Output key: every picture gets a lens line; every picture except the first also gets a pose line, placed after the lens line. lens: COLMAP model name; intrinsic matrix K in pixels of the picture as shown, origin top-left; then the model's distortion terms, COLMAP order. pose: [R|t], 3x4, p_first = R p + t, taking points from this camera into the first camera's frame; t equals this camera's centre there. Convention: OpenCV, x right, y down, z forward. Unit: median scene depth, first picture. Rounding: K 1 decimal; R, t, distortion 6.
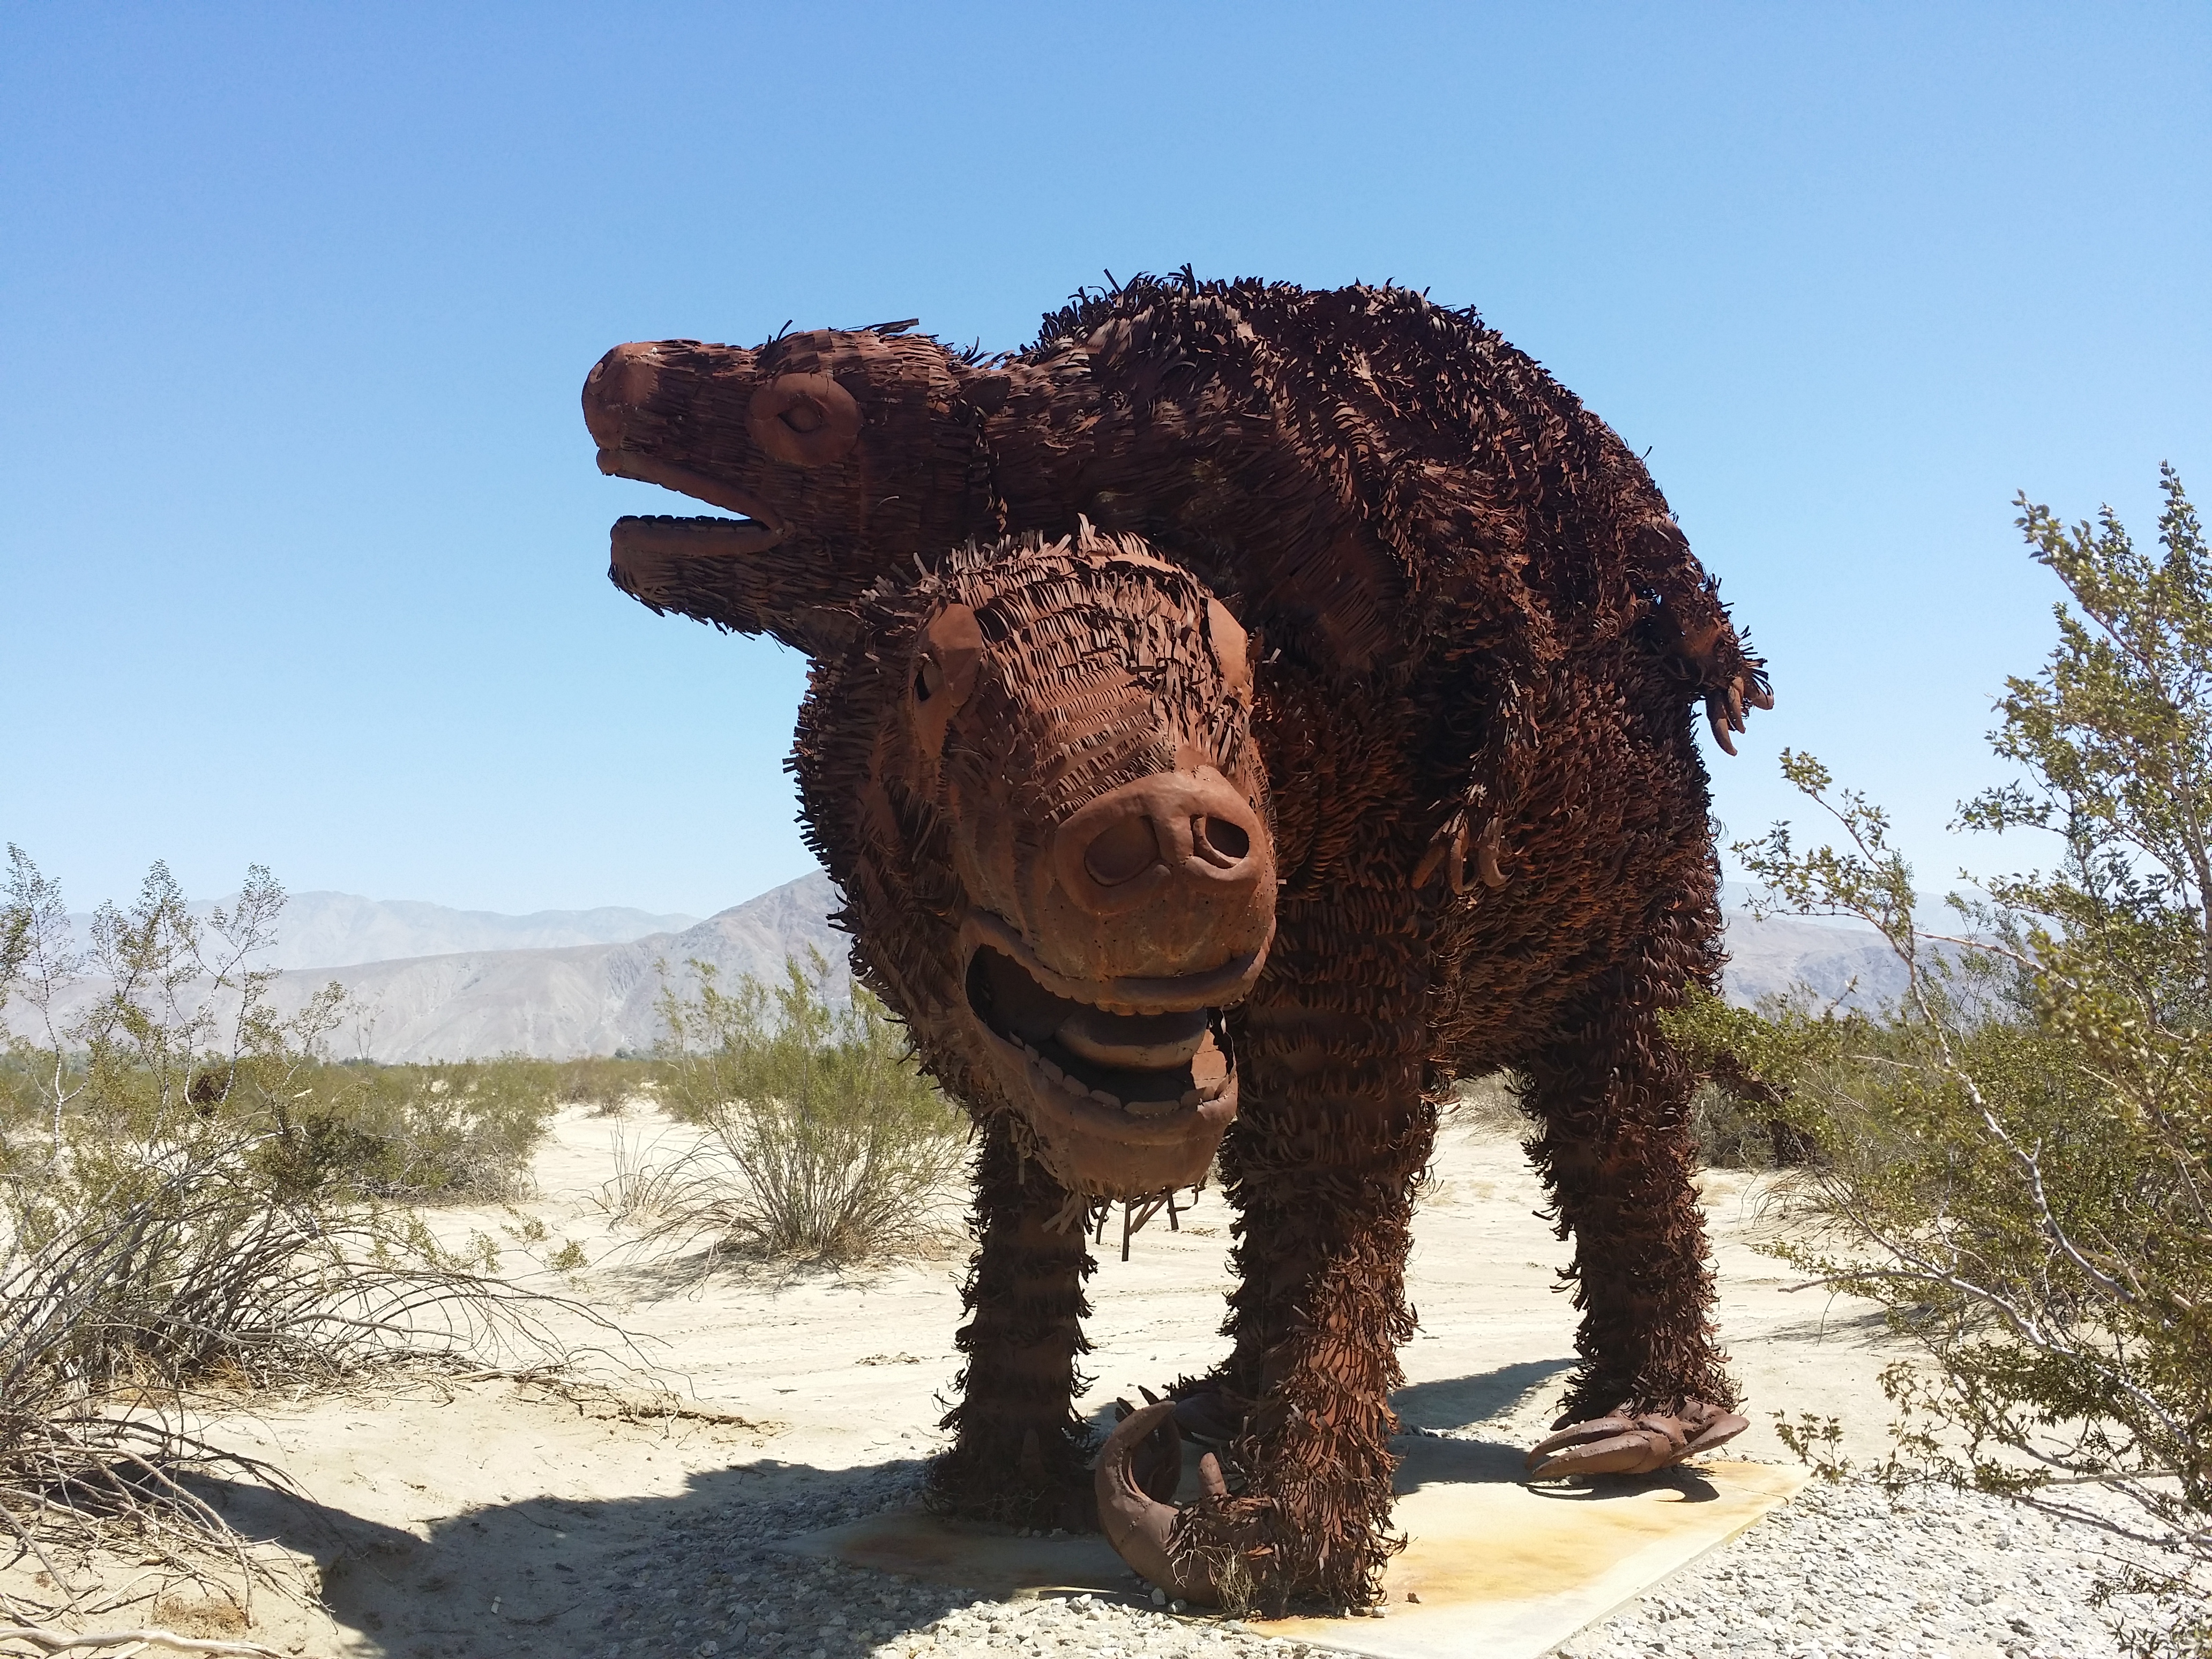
lens RADIAL K [[1982.2, 0, 1097.0], [0, 1982.2, 807.4], [0, 0, 1]] dist [0.073378, -0.147556]
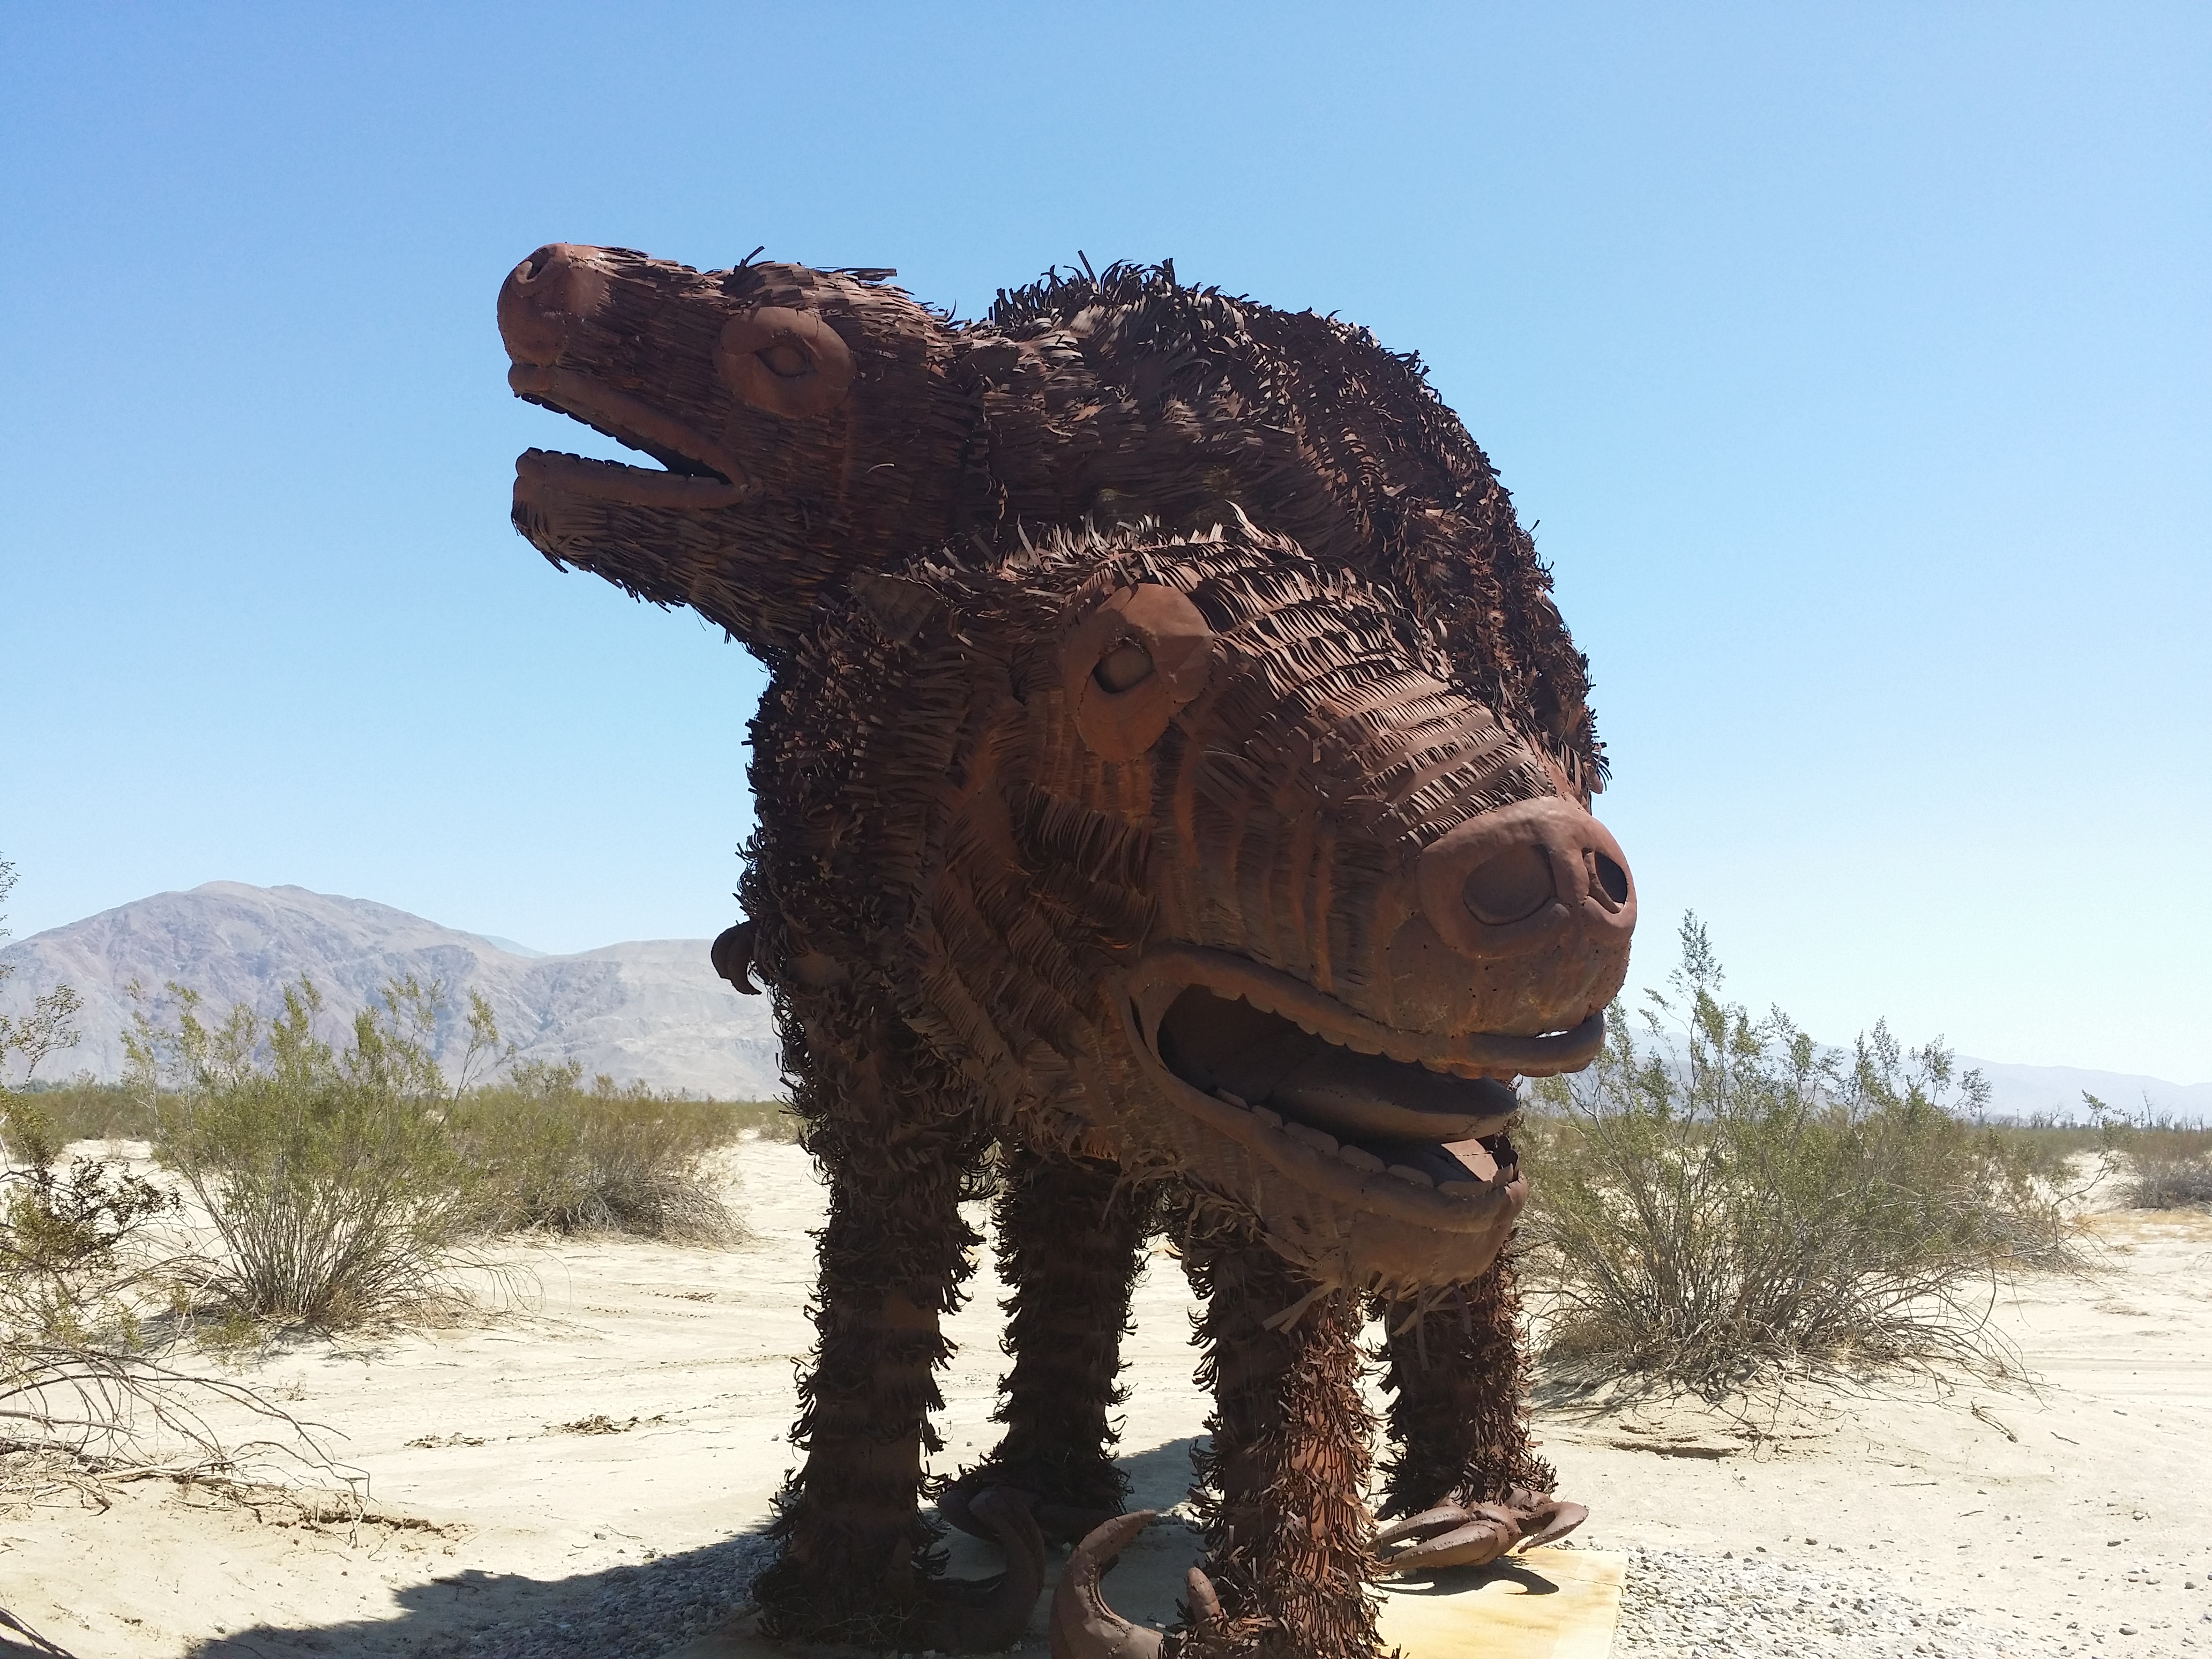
lens RADIAL K [[1982.2, 0, 1131.5], [0, 1982.2, 832.8], [0, 0, 1]] dist [0.073378, -0.147556]
pose [[0.958313, 0.076795, 0.275207, -0.219891], [-0.071736, 0.997019, -0.028416, 0.020777], [-0.276569, 0.007489, 0.960965, 0.131779]]
